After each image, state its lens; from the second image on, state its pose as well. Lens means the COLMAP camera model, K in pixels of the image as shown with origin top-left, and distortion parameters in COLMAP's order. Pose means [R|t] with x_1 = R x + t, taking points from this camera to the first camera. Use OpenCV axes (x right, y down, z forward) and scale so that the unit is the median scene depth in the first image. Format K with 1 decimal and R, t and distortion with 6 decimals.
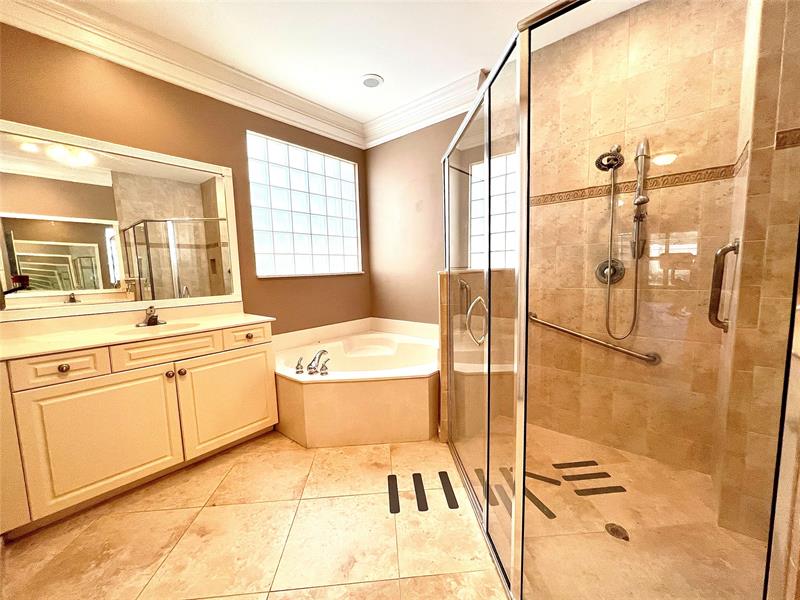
lens RADIAL K [[322.1, 0, 400.5], [0, 322.1, 302.3], [0, 0, 1]] dist [-0.011063, -0.000058]
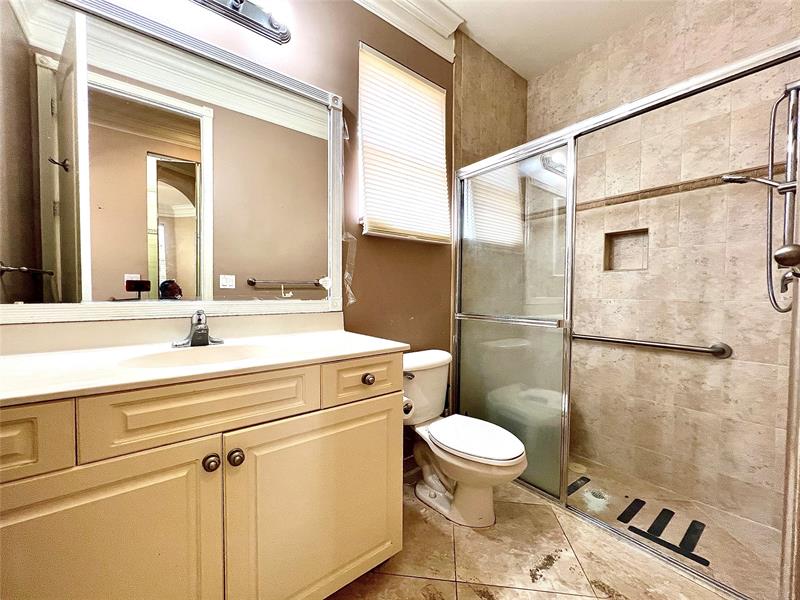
lens RADIAL K [[322.1, 0, 399.3], [0, 322.1, 301.8], [0, 0, 1]] dist [-0.011063, -0.000058]
pose [[0.979755, 0.035552, -0.197020, -0.372090], [-0.048105, 0.997081, -0.059298, 0.014517], [0.194336, 0.067575, 0.978605, 0.582521]]
